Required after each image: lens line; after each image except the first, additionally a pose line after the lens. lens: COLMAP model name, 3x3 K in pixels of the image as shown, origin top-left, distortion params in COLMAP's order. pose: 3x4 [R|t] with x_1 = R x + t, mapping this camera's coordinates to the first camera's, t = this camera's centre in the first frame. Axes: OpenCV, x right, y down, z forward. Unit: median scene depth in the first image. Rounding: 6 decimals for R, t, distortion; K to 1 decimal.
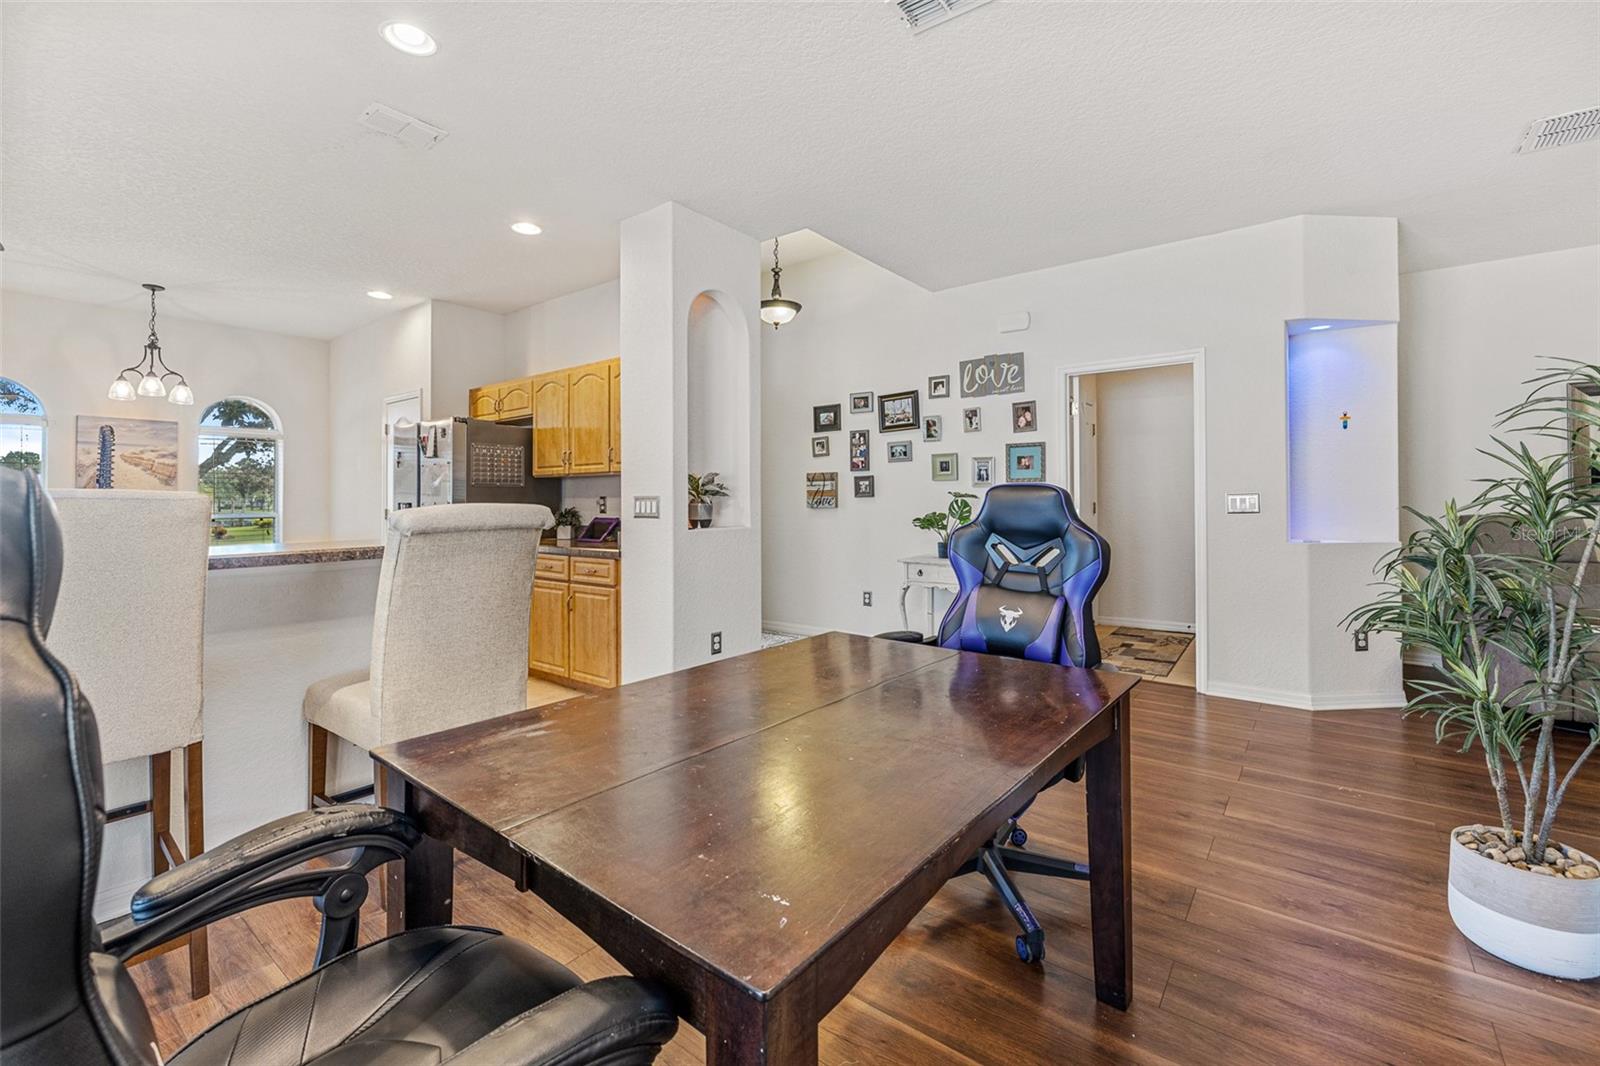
lens RADIAL K [[703.9, 0, 792.2], [0, 703.9, 496.1], [0, 0, 1]] dist [-0.001990, 0.000689]
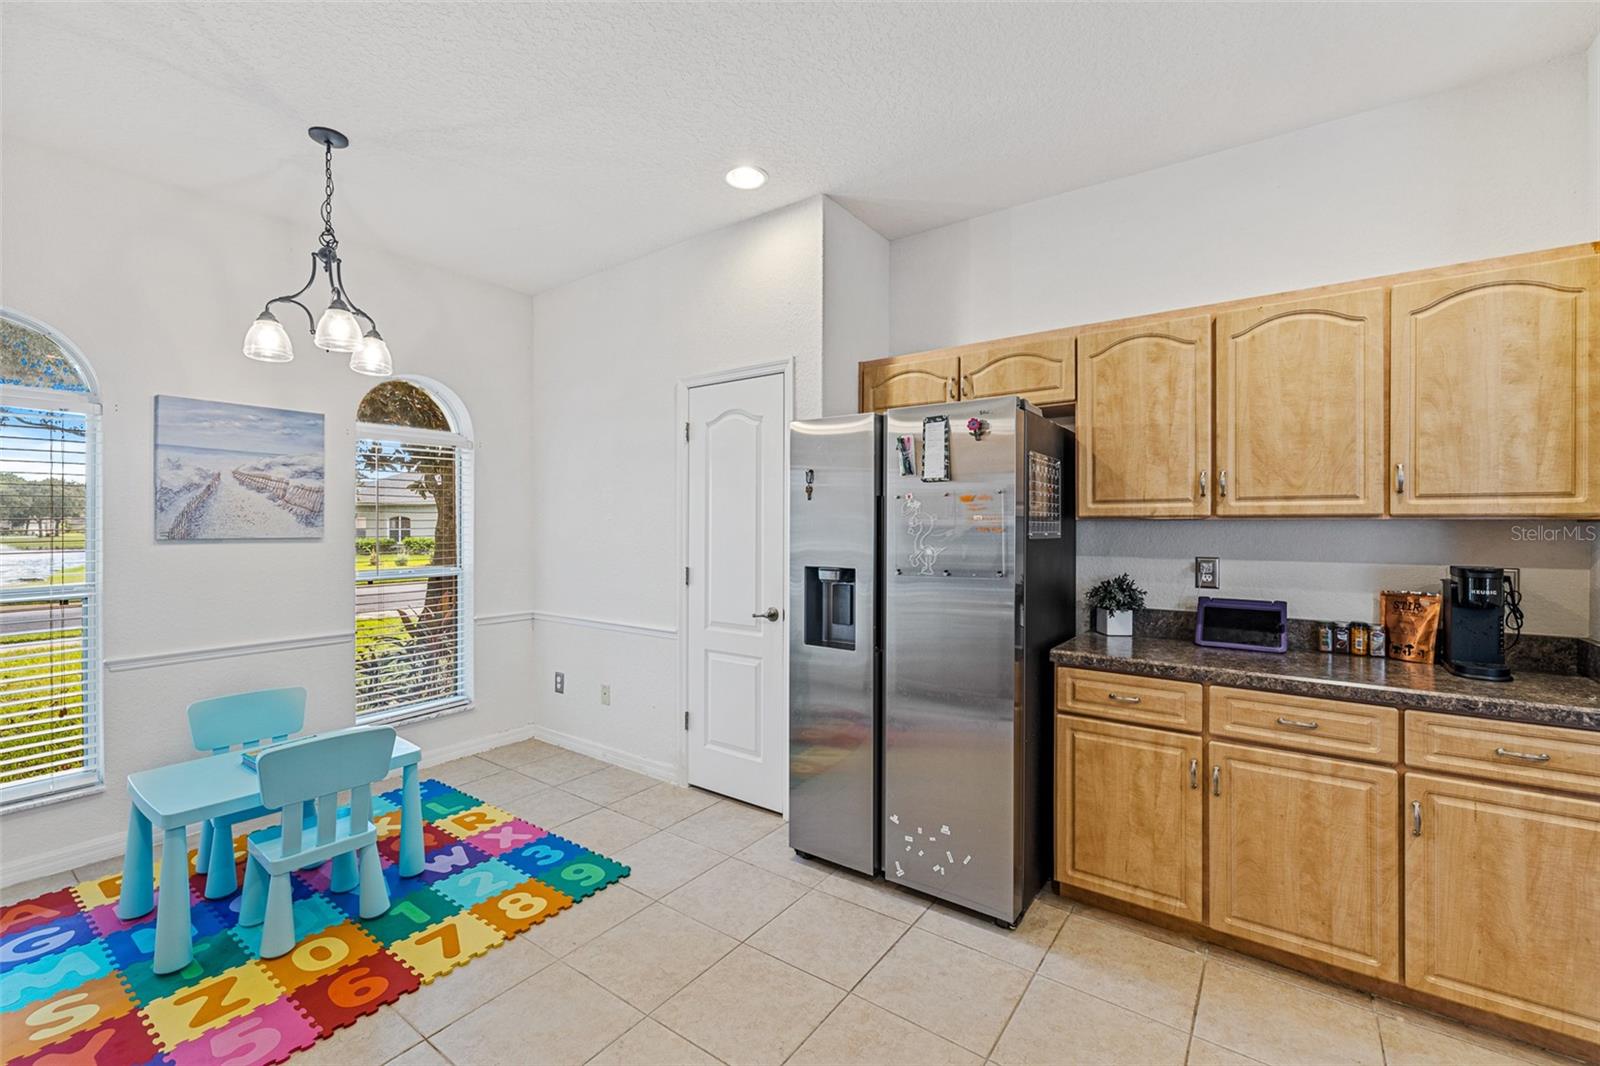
lens RADIAL K [[703.9, 0, 806.3], [0, 703.9, 528.7], [0, 0, 1]] dist [-0.001990, 0.000689]
pose [[0.999096, 0.005737, 0.042111, -0.588328], [-0.006109, 0.999943, 0.008715, -0.023877], [-0.042059, -0.008965, 0.999075, 0.481588]]
